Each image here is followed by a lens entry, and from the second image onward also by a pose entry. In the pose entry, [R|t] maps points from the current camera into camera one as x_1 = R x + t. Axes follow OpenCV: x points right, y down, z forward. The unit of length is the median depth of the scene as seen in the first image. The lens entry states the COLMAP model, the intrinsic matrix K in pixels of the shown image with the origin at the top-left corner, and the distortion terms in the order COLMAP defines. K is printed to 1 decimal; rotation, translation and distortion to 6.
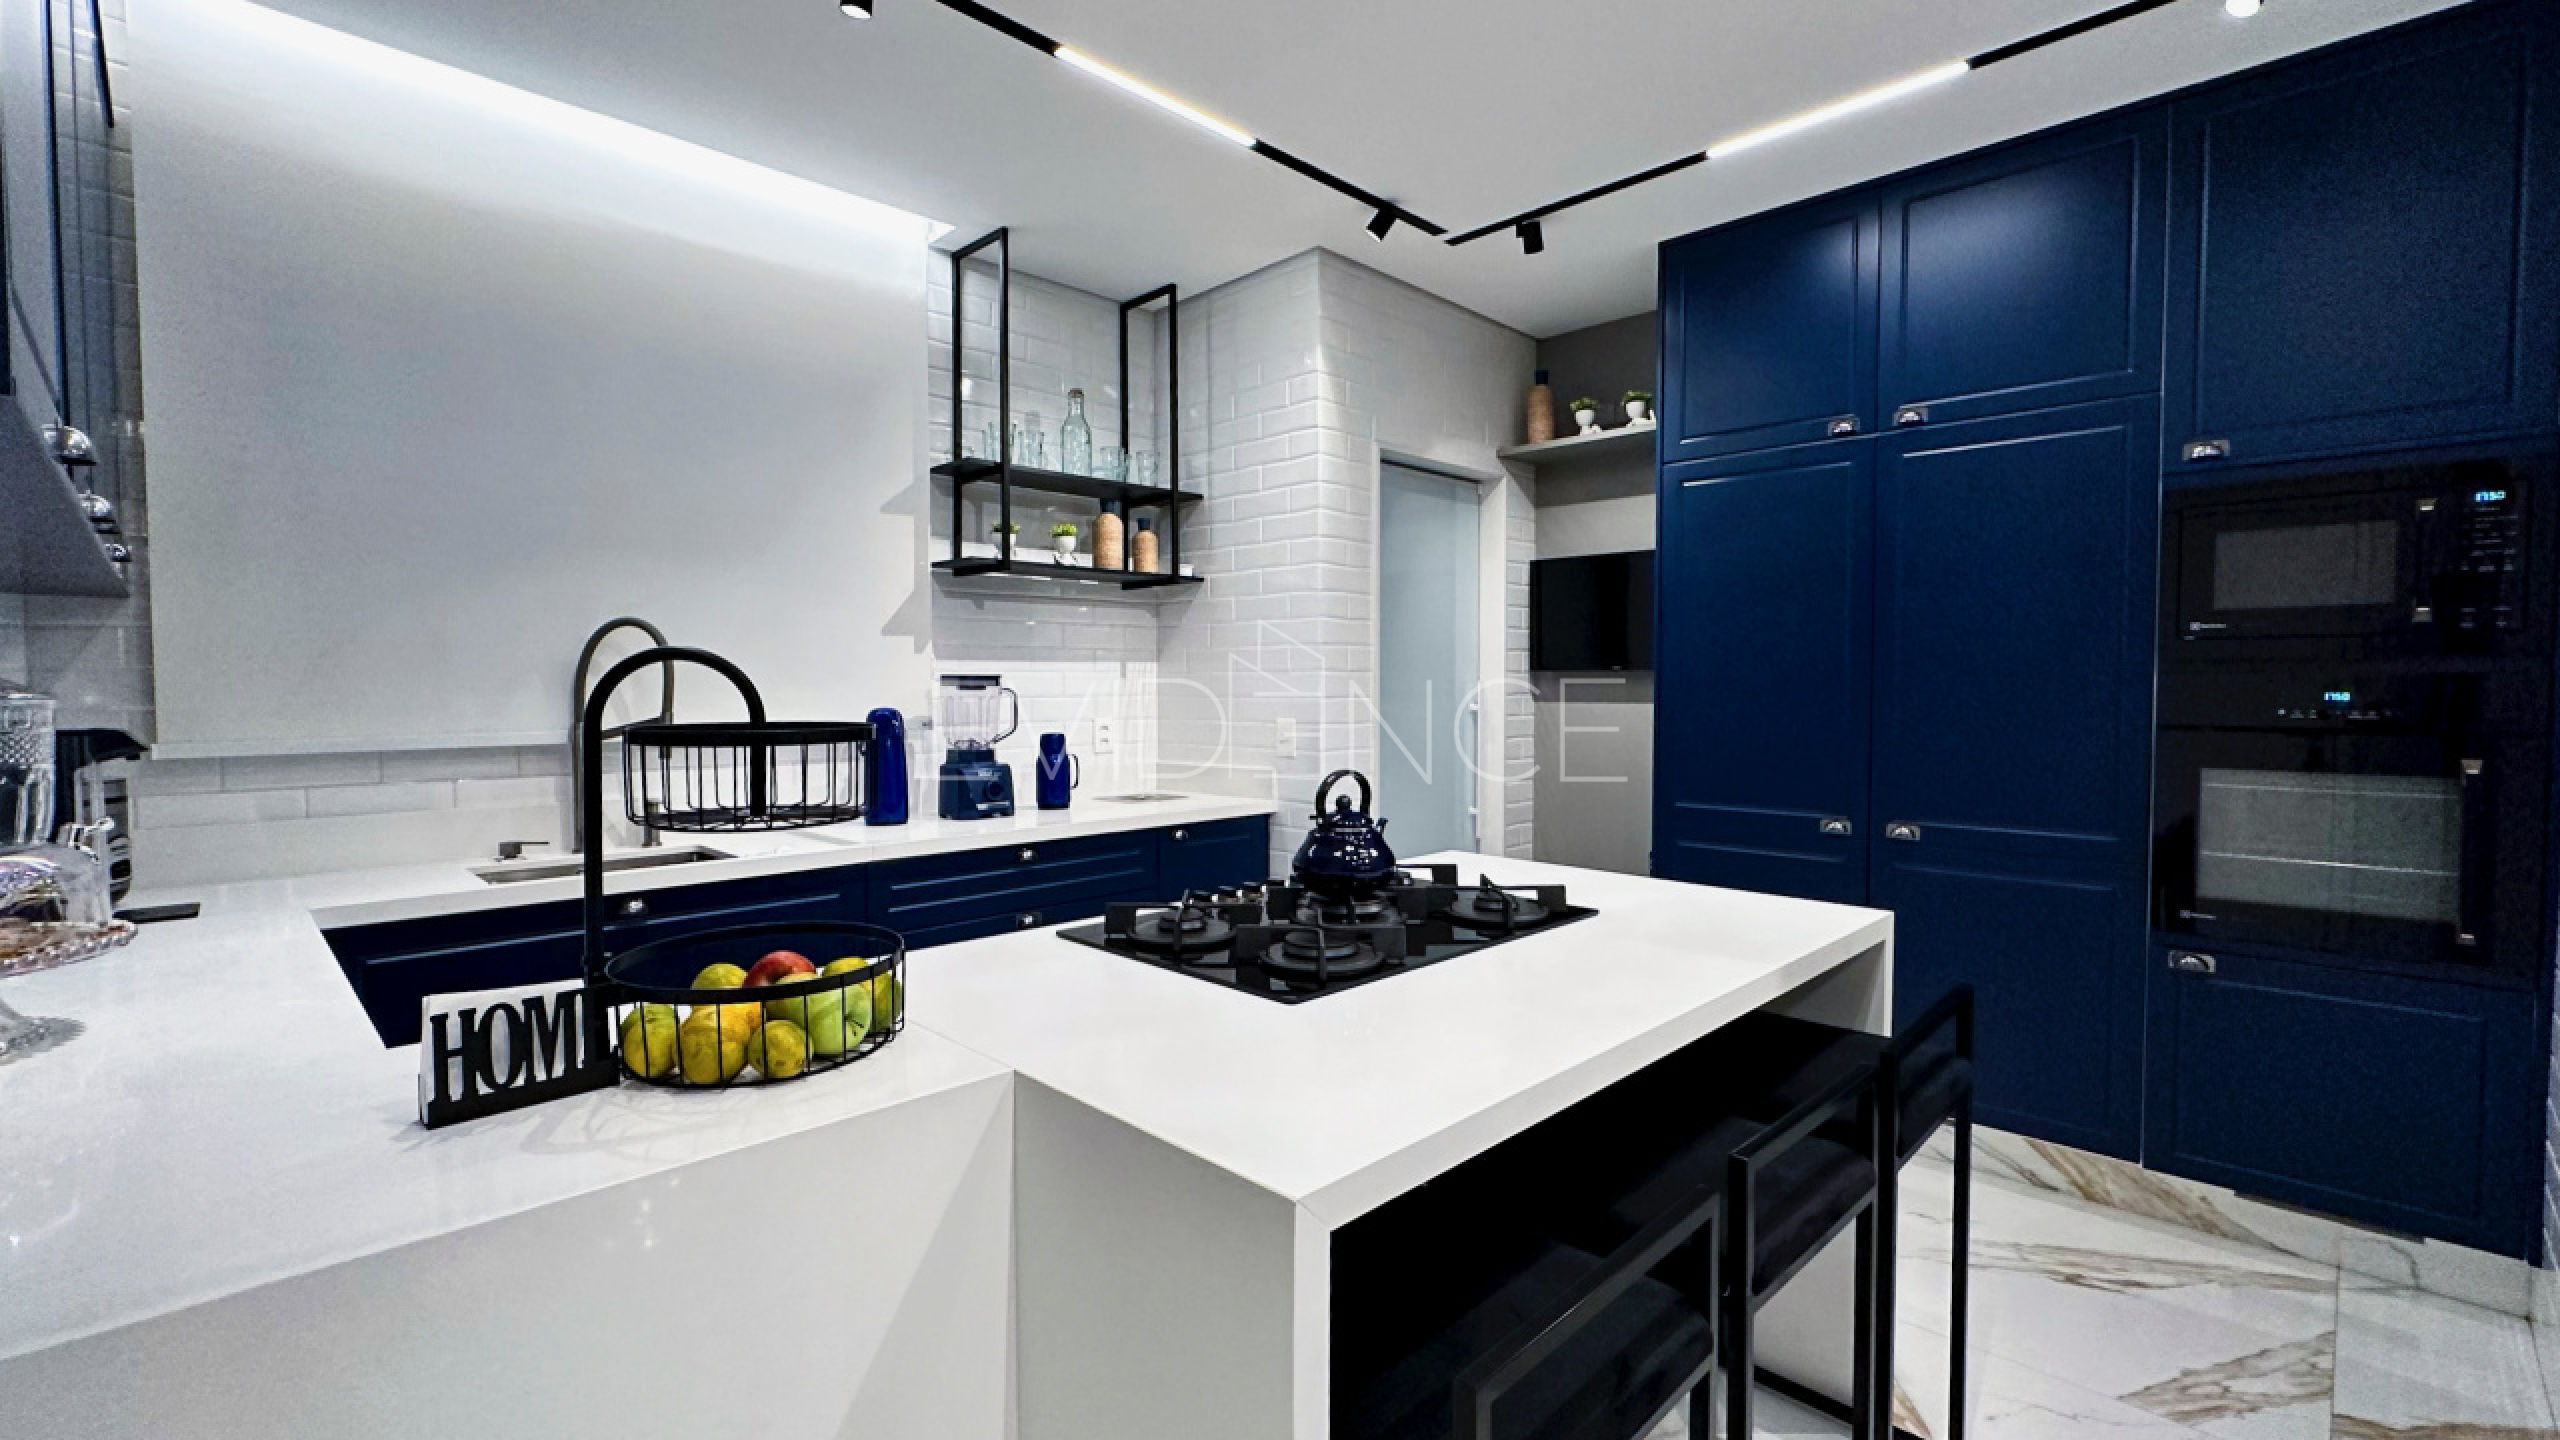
lens RADIAL K [[1107.1, 0, 1280.0], [0, 1107.1, 720.0], [0, 0, 1]] dist [-0.000718, -0.000111]
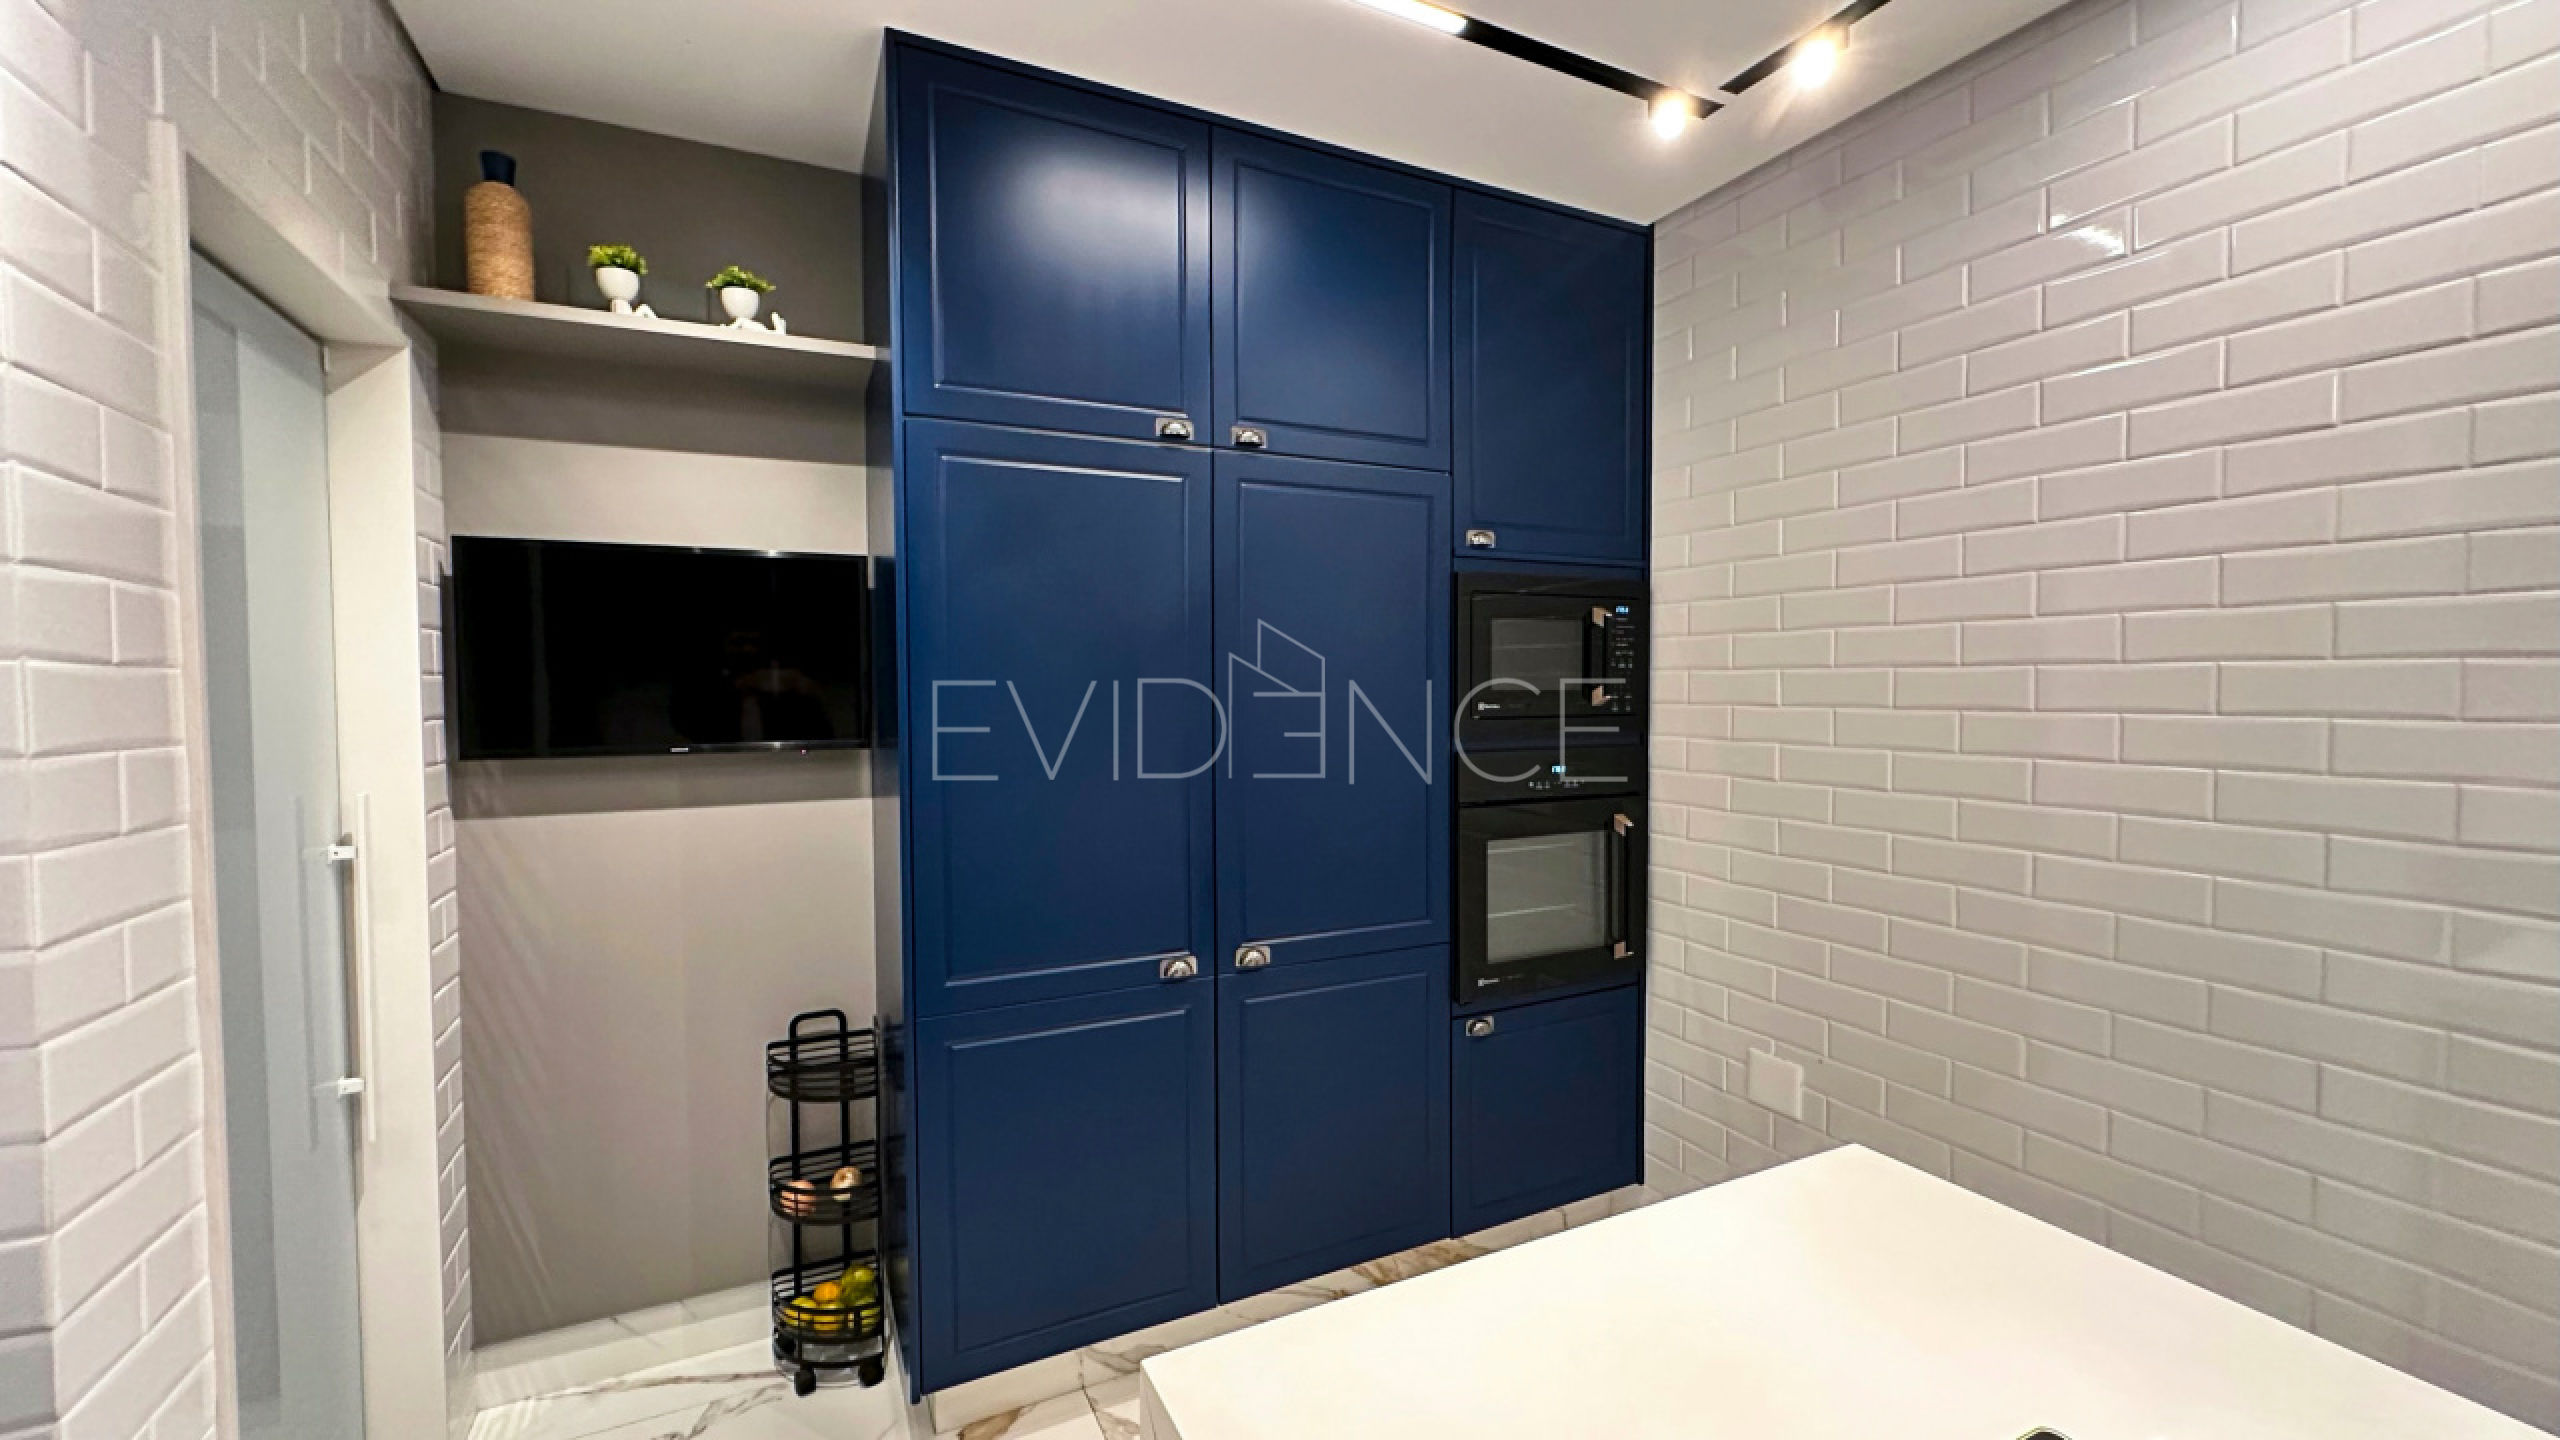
lens RADIAL K [[1041.0, 0, 1280.0], [0, 1041.0, 720.0], [0, 0, 1]] dist [0.000331, 0.000020]
pose [[0.317899, -0.032833, 0.947556, -0.150307], [0.036975, 0.999069, 0.022213, -0.092717], [-0.947403, 0.027974, 0.318818, 0.792759]]
